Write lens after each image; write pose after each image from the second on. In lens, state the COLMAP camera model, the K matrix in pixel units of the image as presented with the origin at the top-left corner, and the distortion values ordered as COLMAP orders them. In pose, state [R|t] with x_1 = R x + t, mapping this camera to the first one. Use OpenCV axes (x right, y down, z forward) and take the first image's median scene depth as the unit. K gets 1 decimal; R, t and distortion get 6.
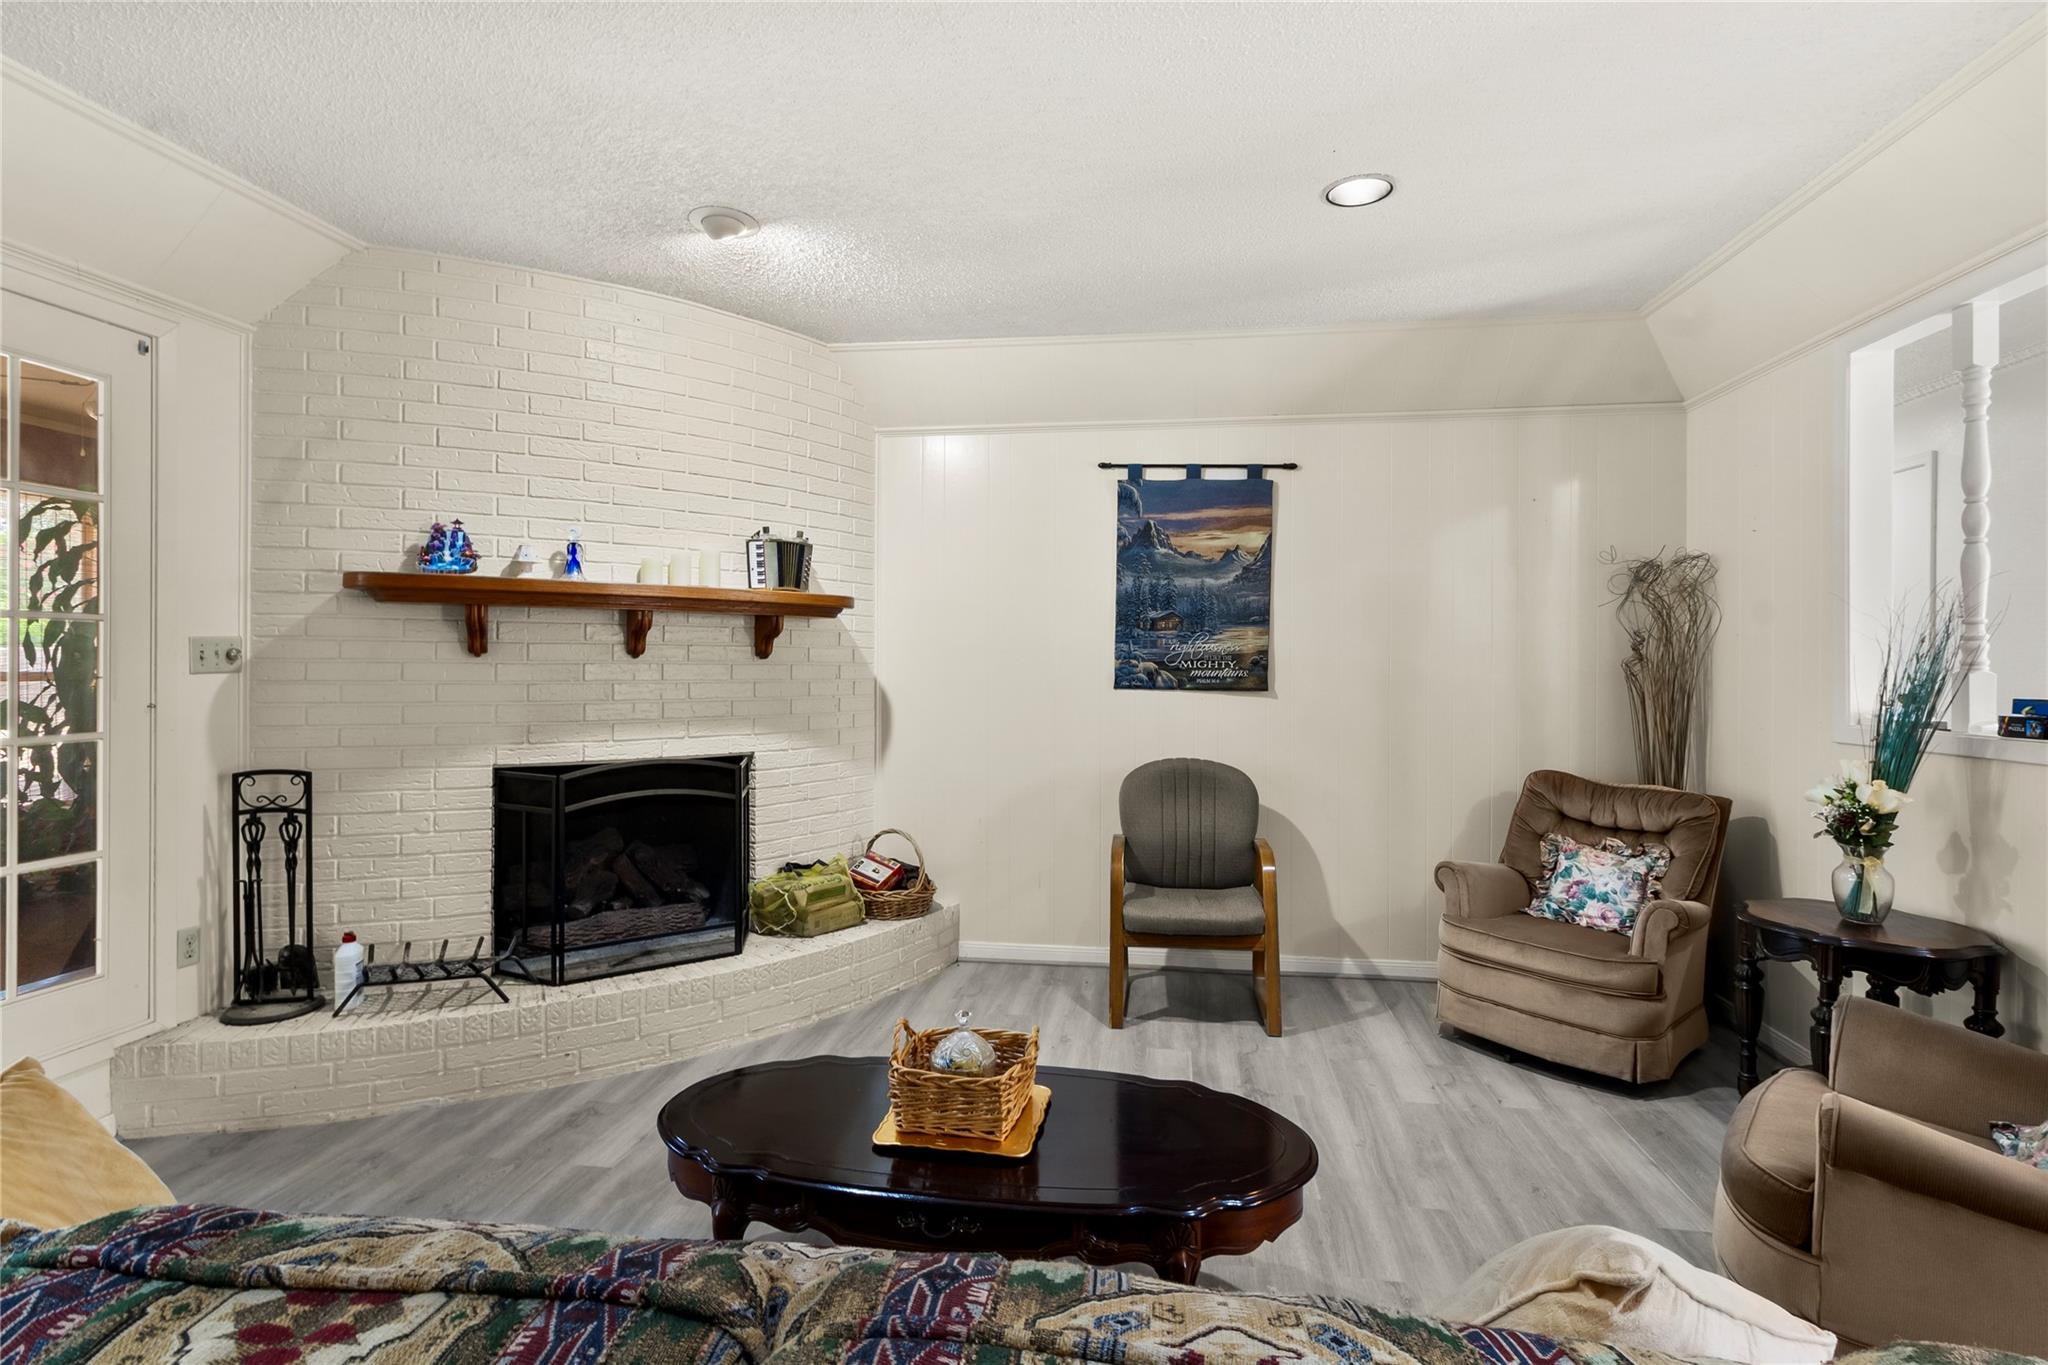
lens RADIAL K [[950.1, 0, 1024.0], [0, 950.1, 682.5], [0, 0, 1]] dist [-0.009708, -0.000037]
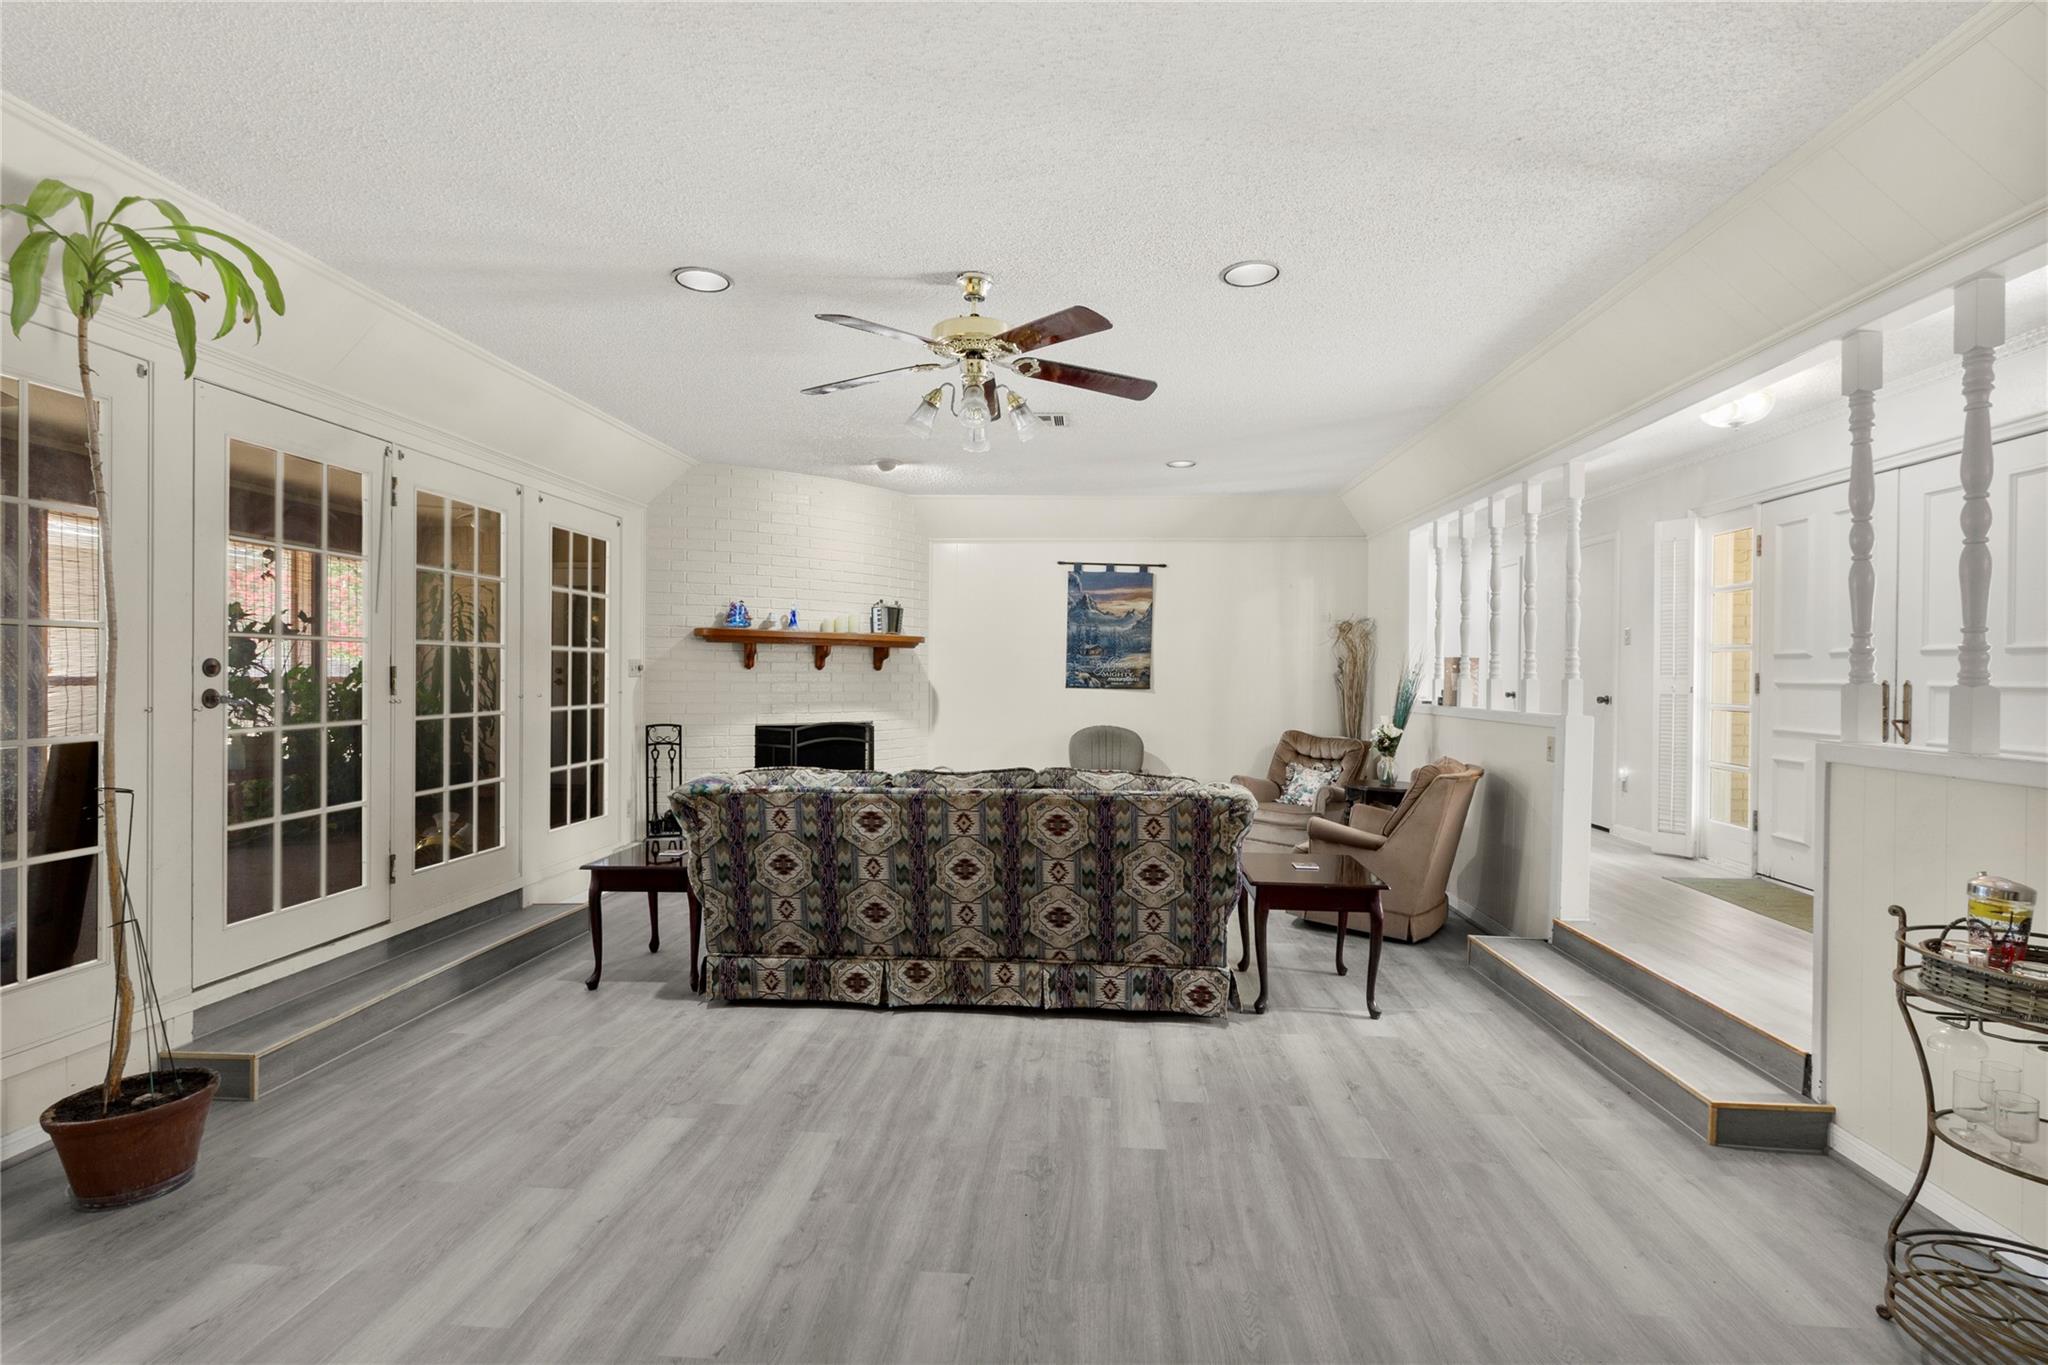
lens RADIAL K [[964.2, 0, 1024.0], [0, 964.2, 682.5], [0, 0, 1]] dist [0.000167, 0.000009]
pose [[0.997367, 0.003179, 0.072446, -0.122817], [-0.002458, 0.999947, -0.010044, 0.015881], [-0.072474, 0.009839, 0.997322, -0.857935]]
